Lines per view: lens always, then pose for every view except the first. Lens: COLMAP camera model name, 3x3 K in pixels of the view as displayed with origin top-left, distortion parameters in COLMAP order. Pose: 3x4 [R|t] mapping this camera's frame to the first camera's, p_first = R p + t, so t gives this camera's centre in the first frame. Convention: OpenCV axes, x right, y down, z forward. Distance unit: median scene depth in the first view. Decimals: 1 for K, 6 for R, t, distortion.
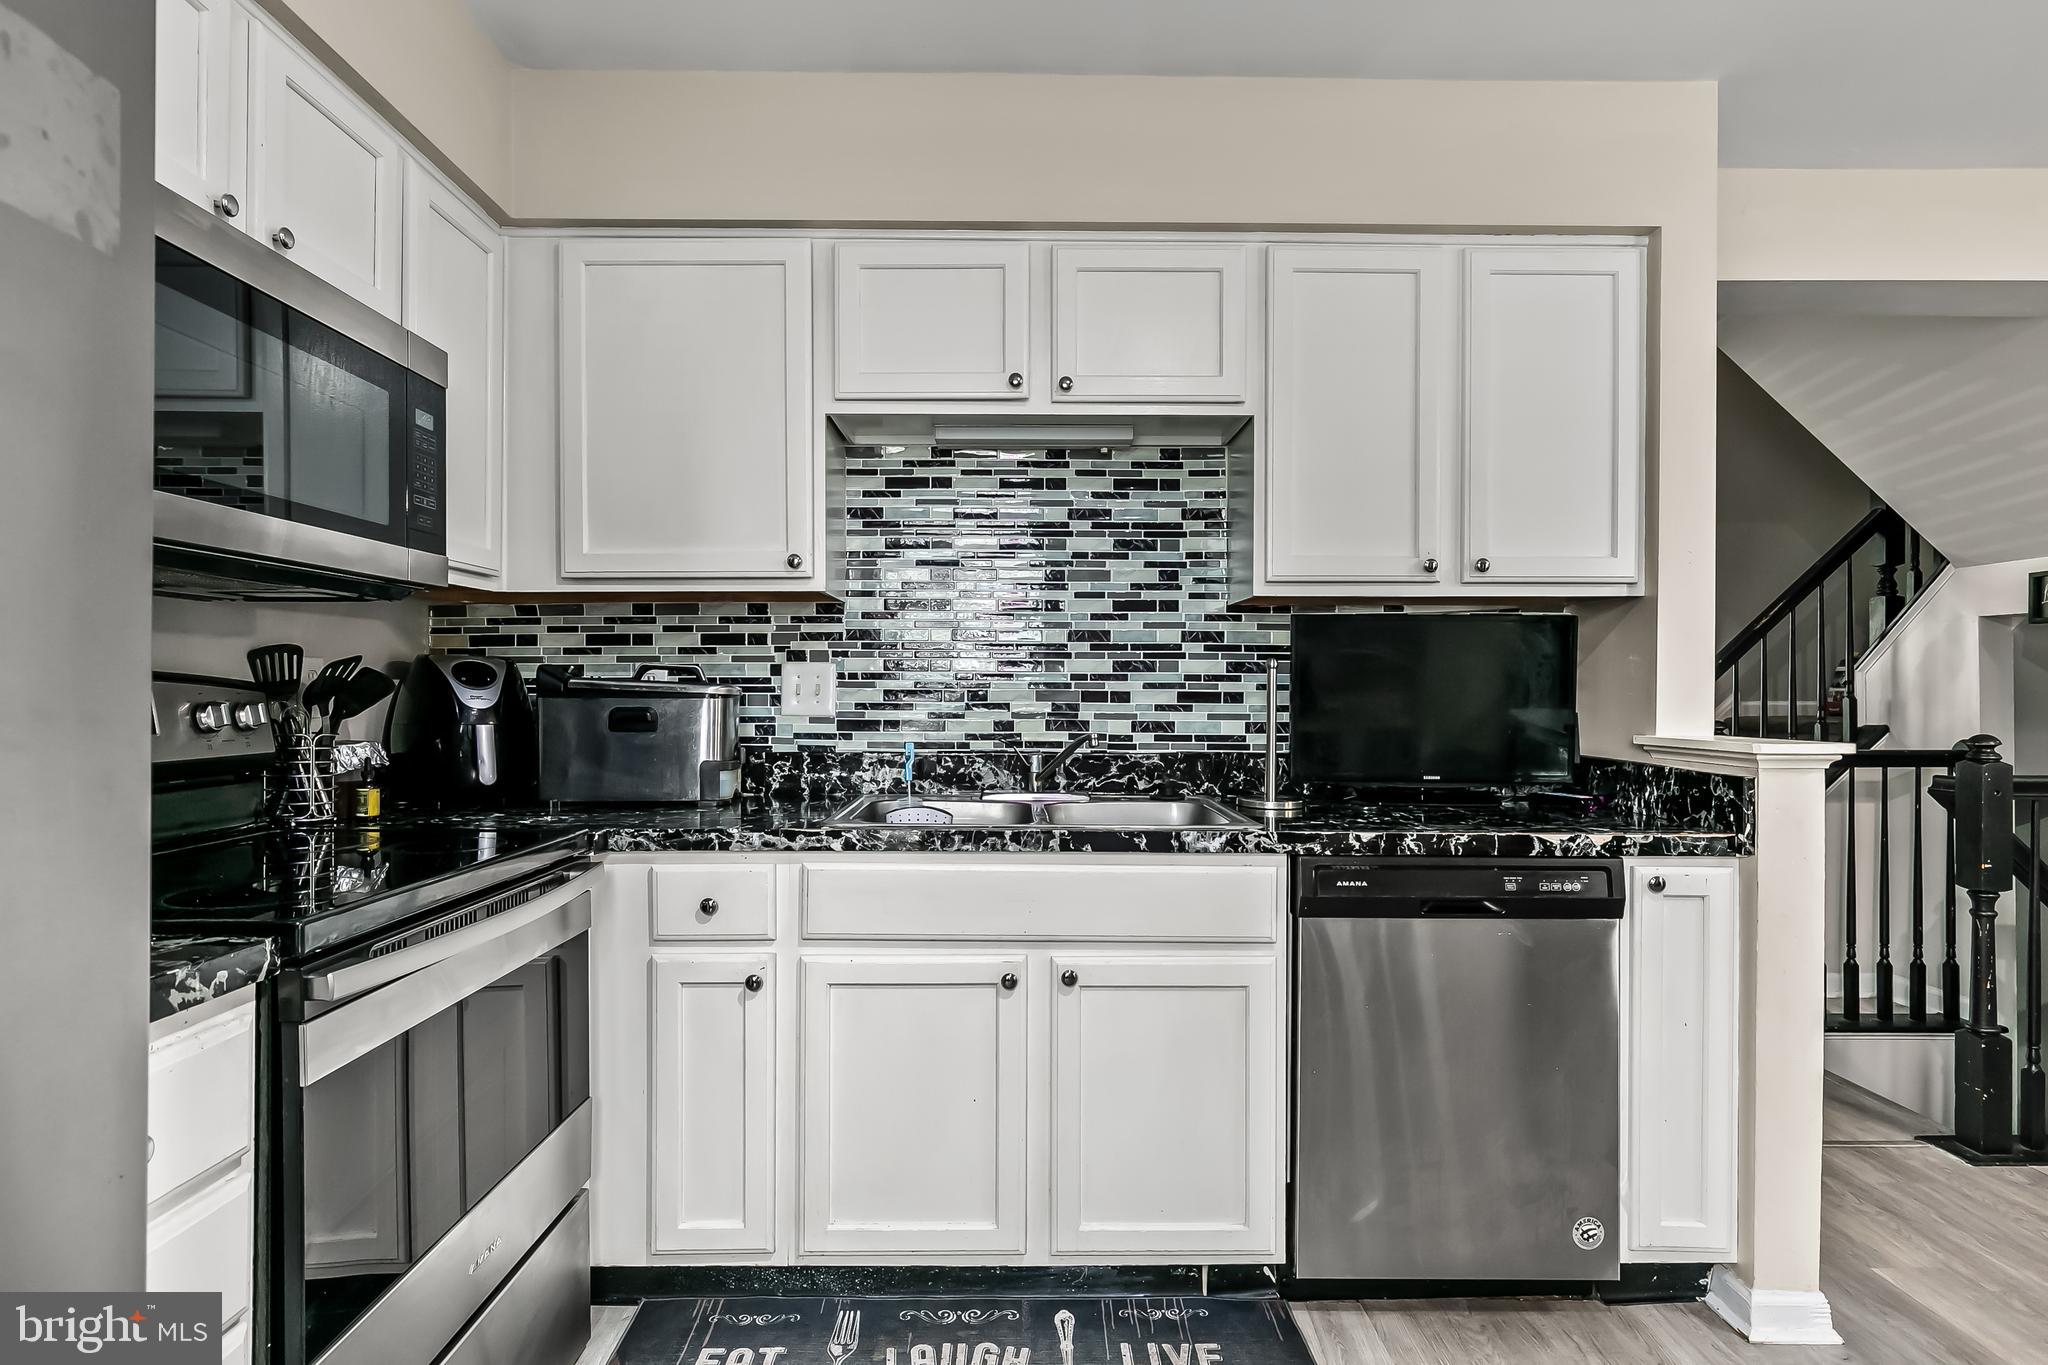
lens RADIAL K [[1045.0, 0, 1012.5], [0, 1045.0, 685.1], [0, 0, 1]] dist [-0.001077, -0.000243]
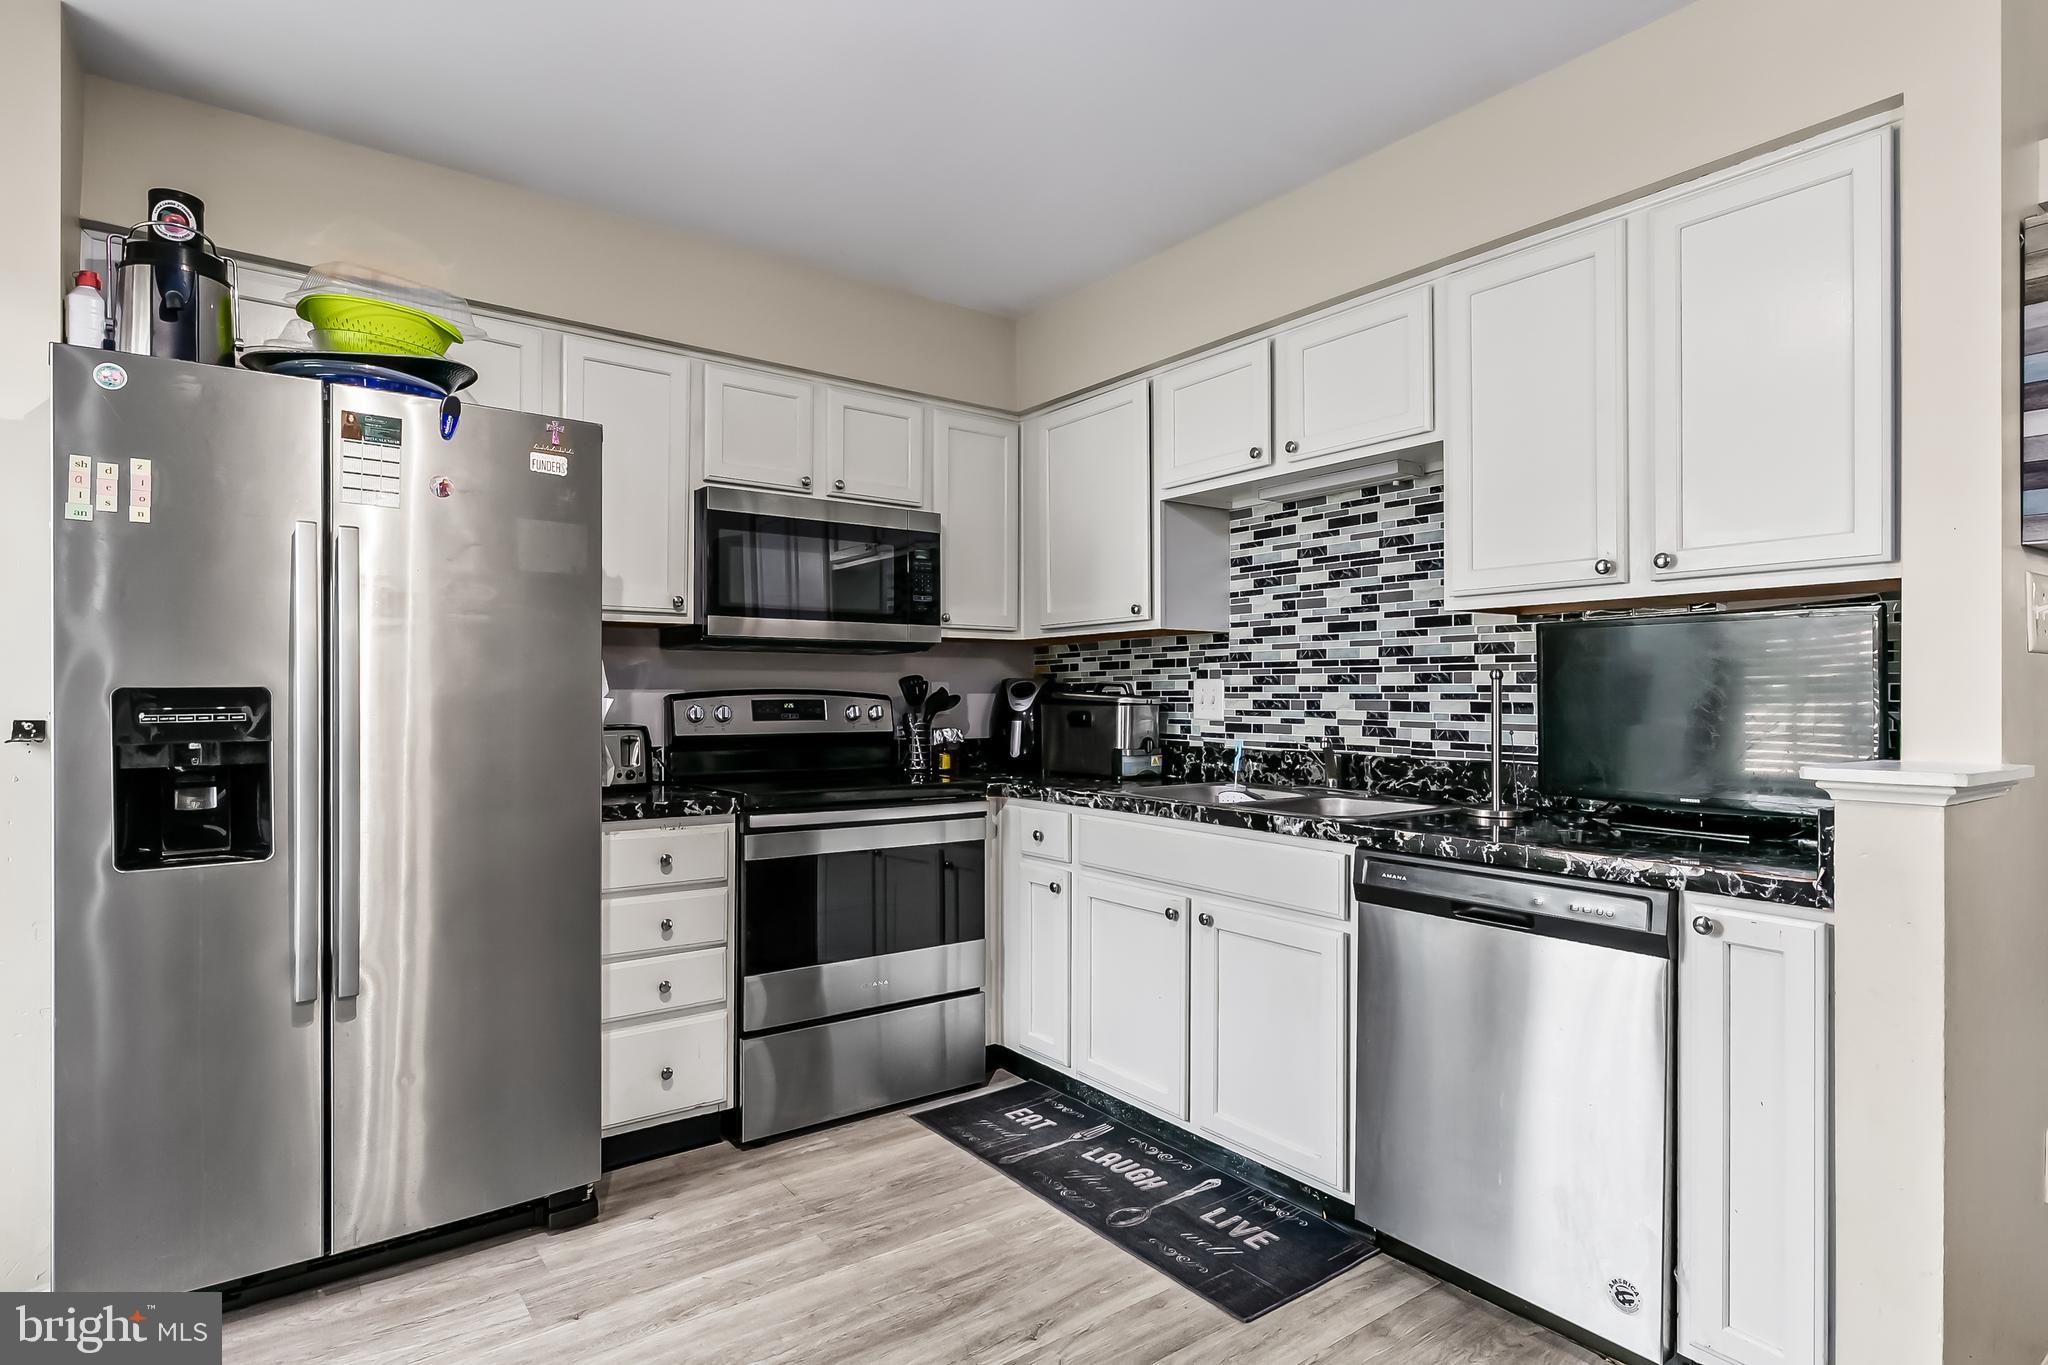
lens RADIAL K [[1045.0, 0, 1016.6], [0, 1045.0, 689.8], [0, 0, 1]] dist [-0.001077, -0.000243]
pose [[0.591881, -0.007406, -0.805992, 0.765450], [0.002580, 0.999970, -0.007294, 0.000696], [0.806021, 0.002238, 0.591882, 0.024606]]
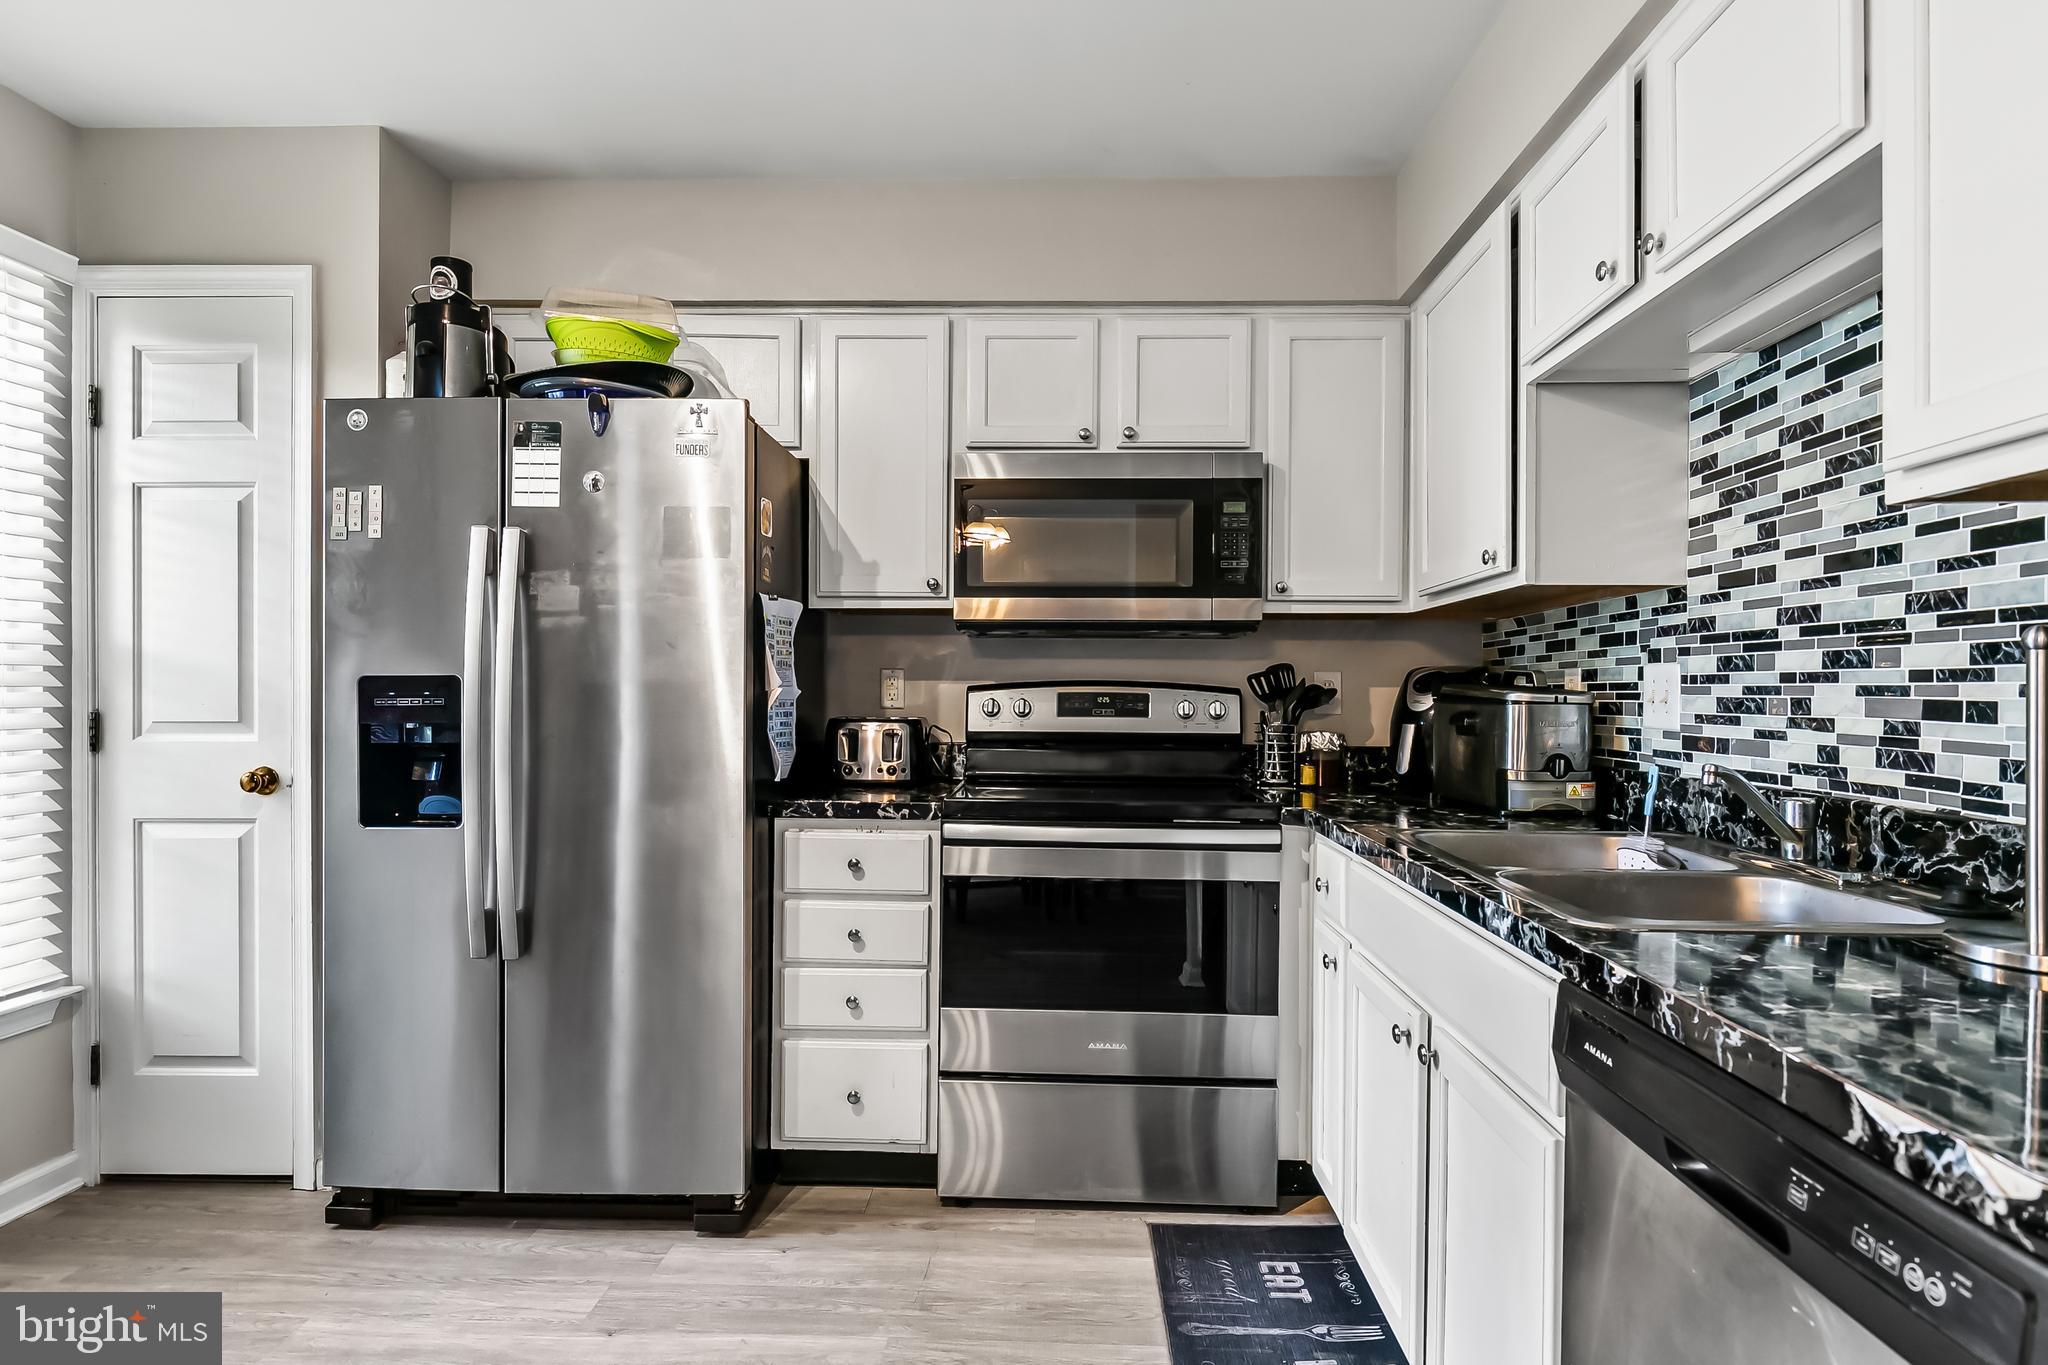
lens RADIAL K [[1080.7, 0, 1033.5], [0, 1080.7, 688.6], [0, 0, 1]] dist [0.002587, -0.000152]
pose [[-0.035098, -0.005753, -0.999367, 0.700271], [-0.005208, 0.999971, -0.005573, 0.005451], [0.999370, 0.005009, -0.035127, 0.571468]]
